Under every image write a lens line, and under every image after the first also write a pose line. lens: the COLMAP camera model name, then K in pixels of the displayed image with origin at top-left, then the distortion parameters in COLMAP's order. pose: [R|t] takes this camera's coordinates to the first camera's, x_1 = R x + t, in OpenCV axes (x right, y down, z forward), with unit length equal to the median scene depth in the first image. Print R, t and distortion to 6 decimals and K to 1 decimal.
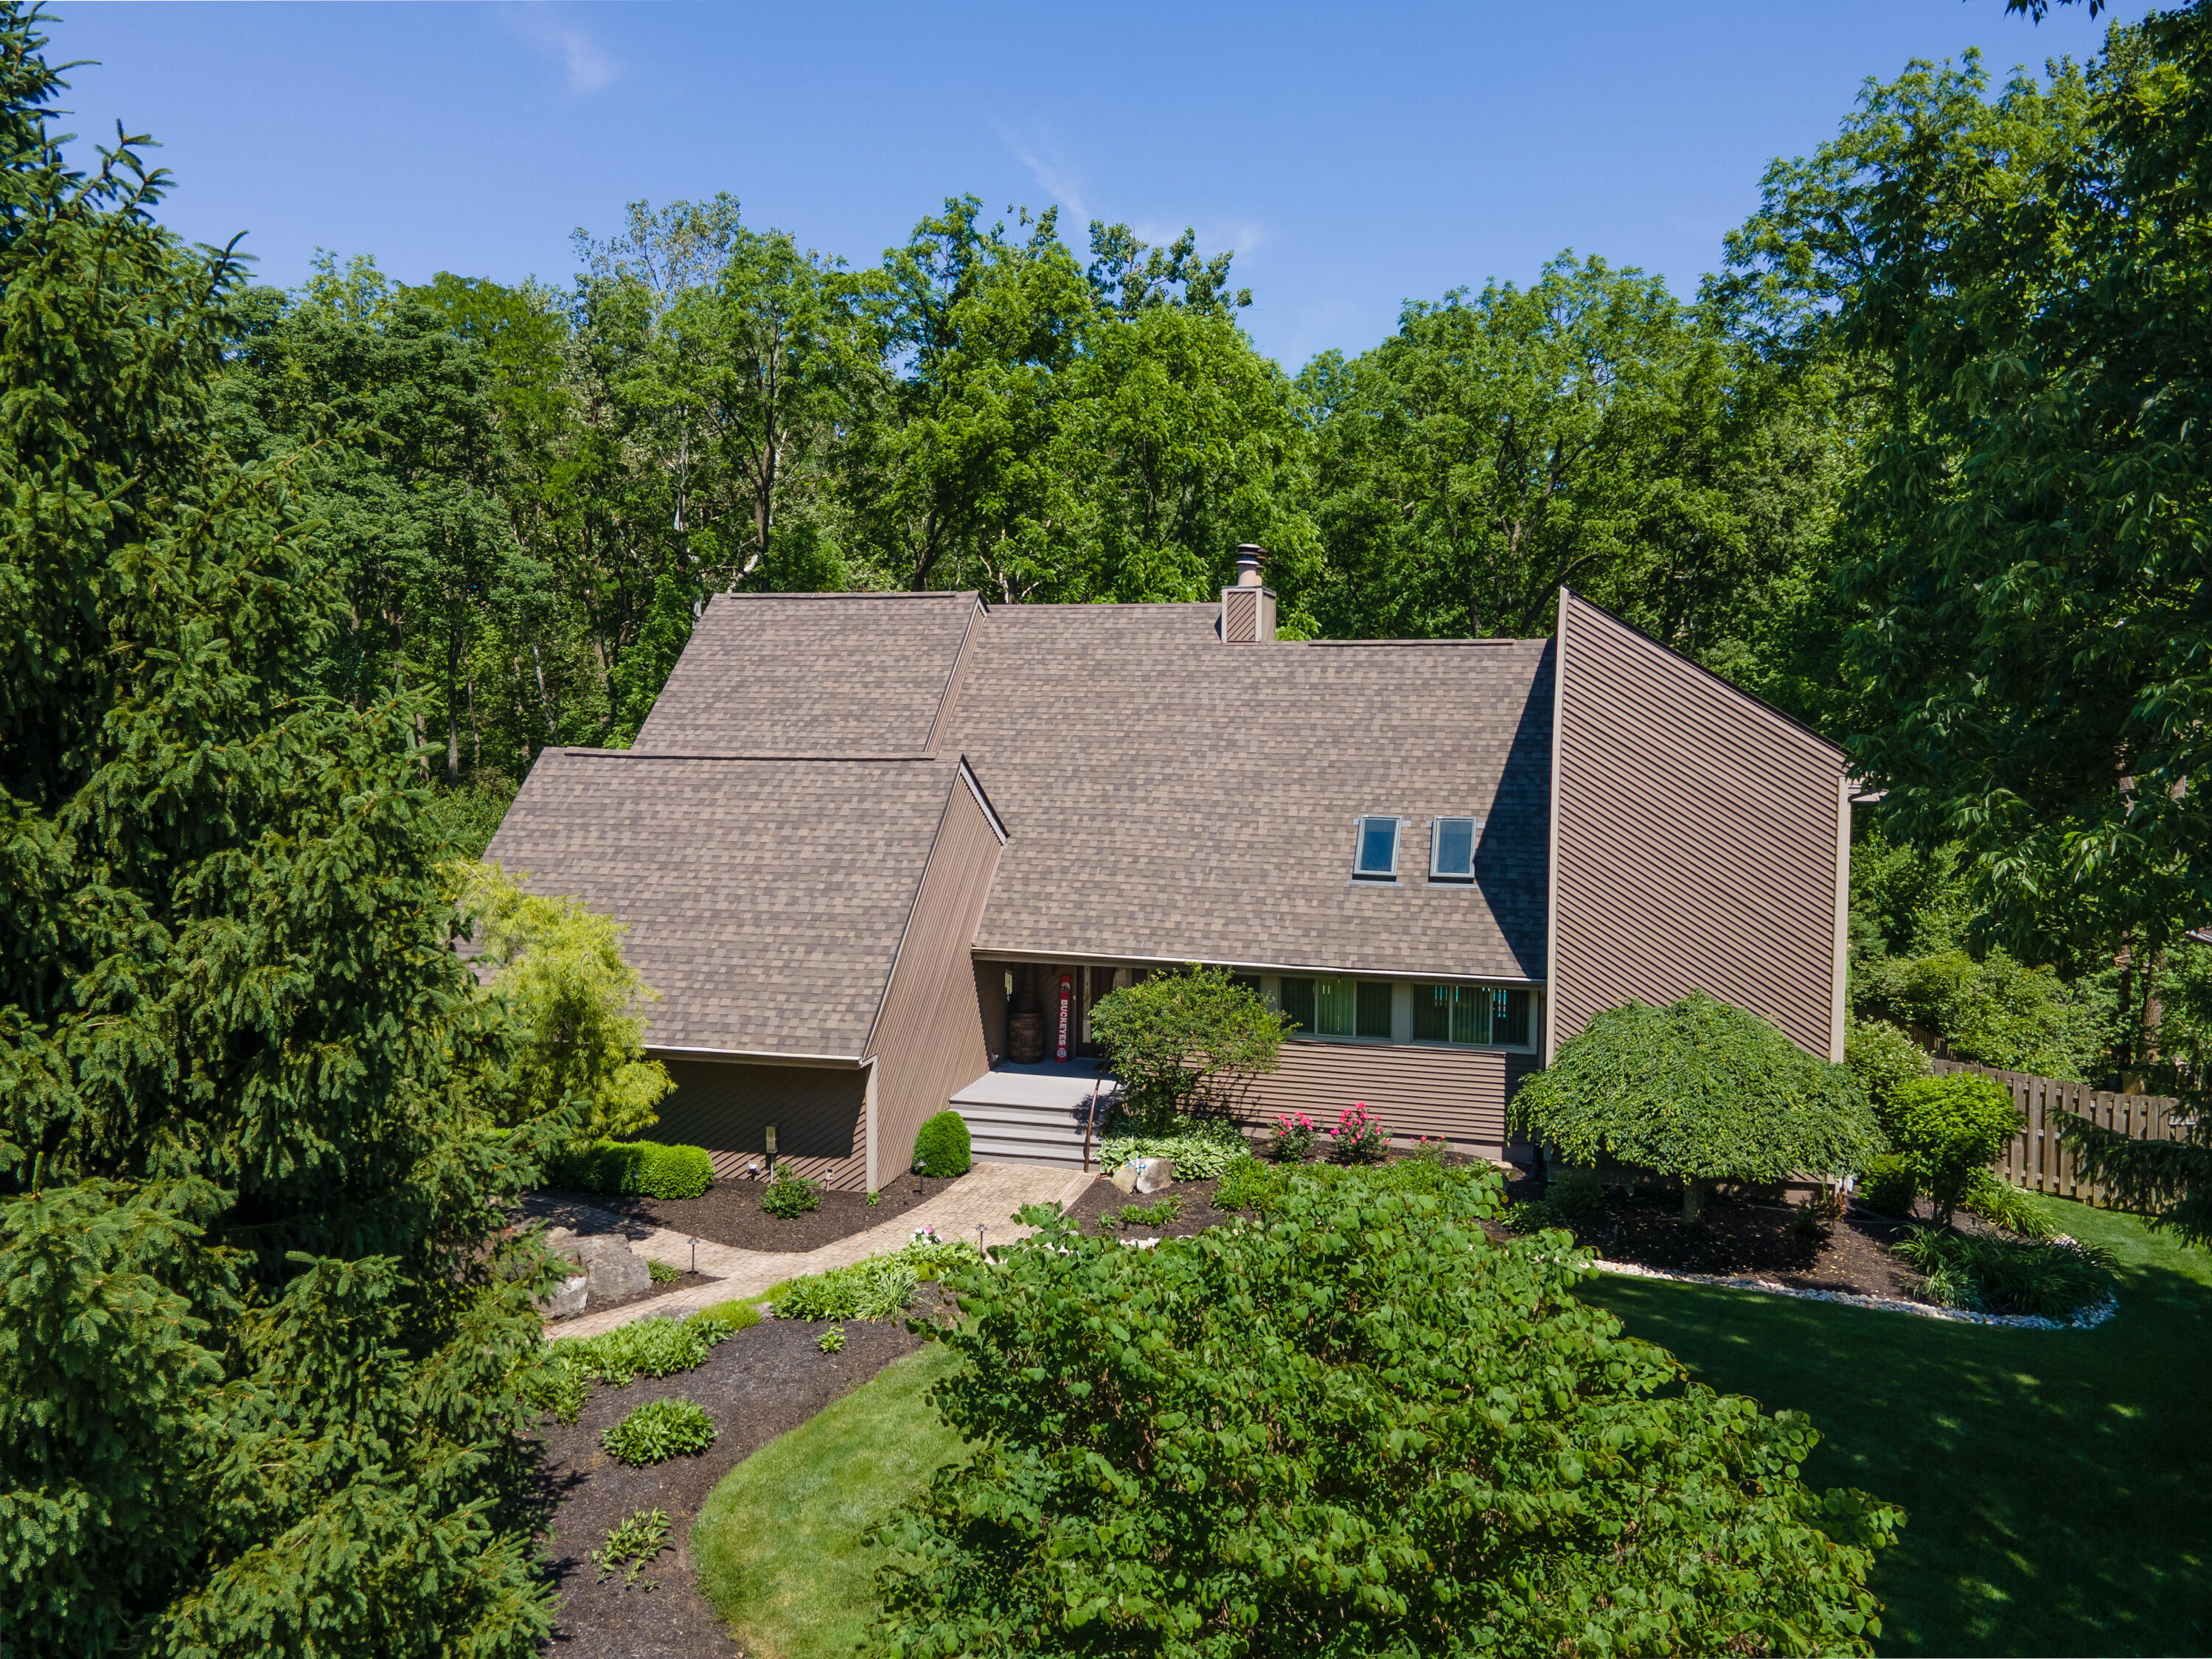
lens RADIAL K [[1580.4, 0, 1106.0], [0, 1580.4, 829.5], [0, 0, 1]] dist [0.054354, -0.002680]
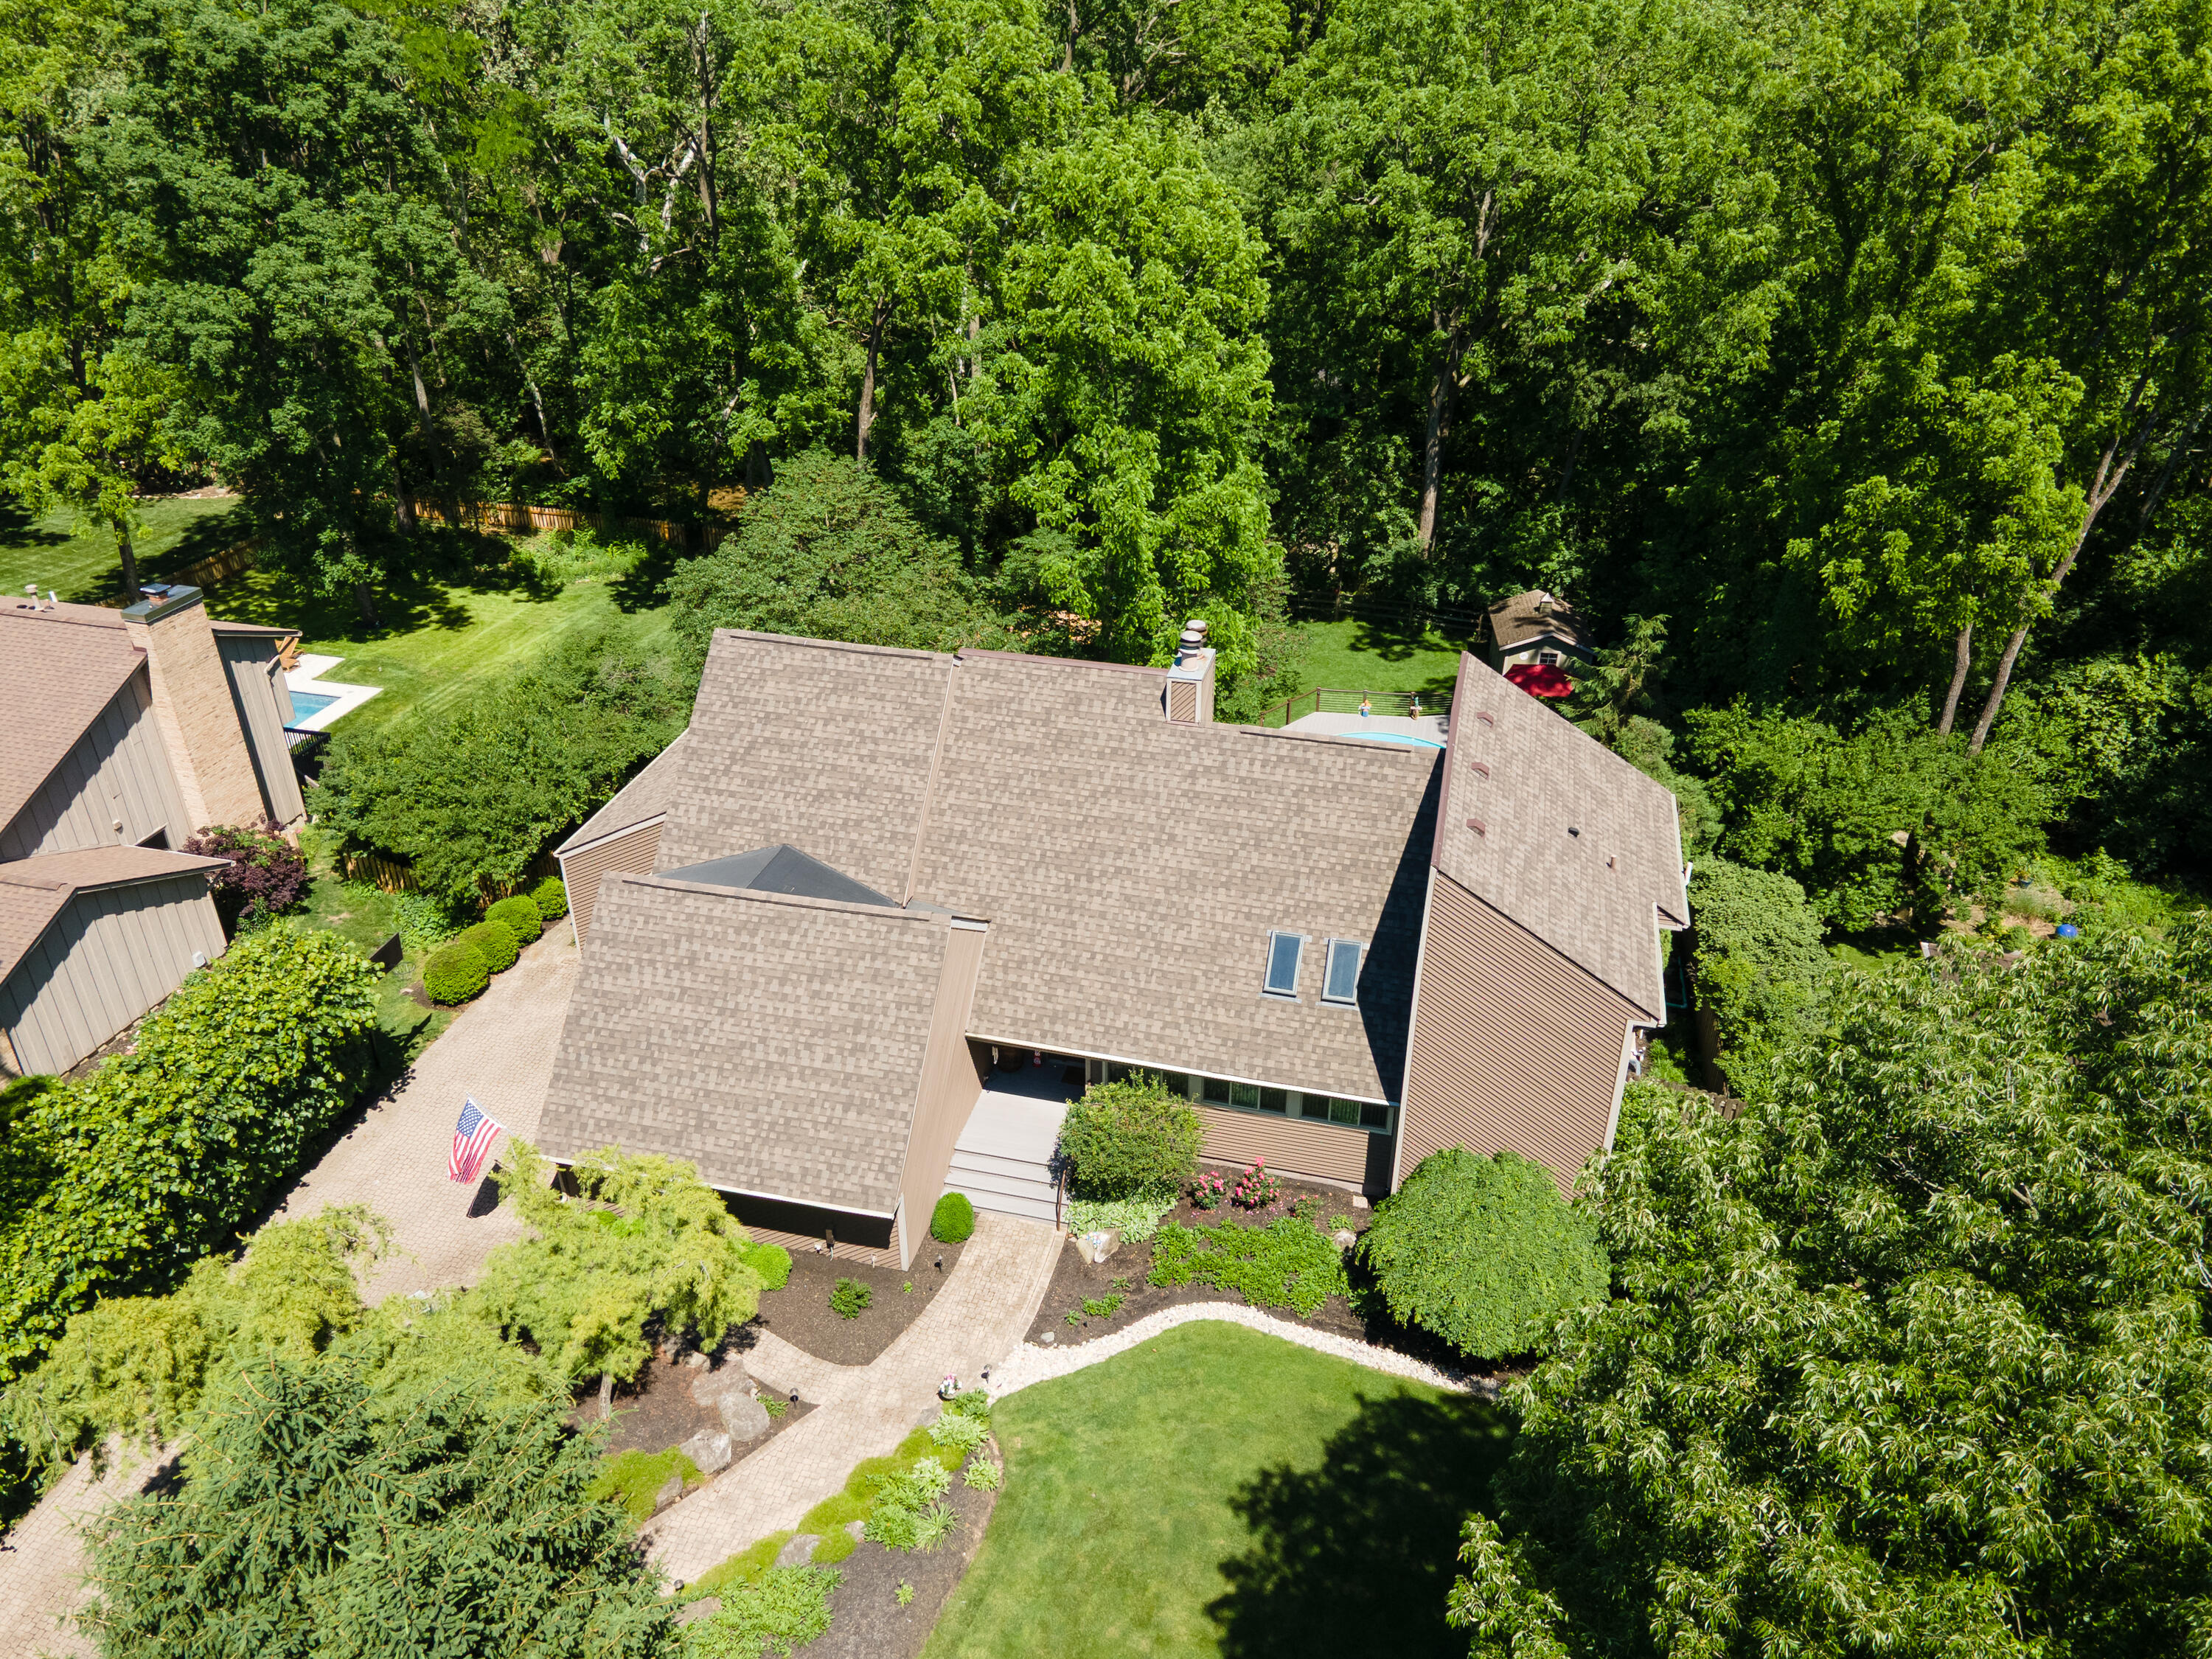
lens RADIAL K [[1538.4, 0, 1106.0], [0, 1538.4, 829.5], [0, 0, 1]] dist [0.057831, 0.004105]
pose [[0.999794, -0.013790, 0.014900, 0.012859], [0.006010, 0.902060, 0.431570, -0.618225], [-0.019392, -0.431391, 0.901957, -0.060311]]
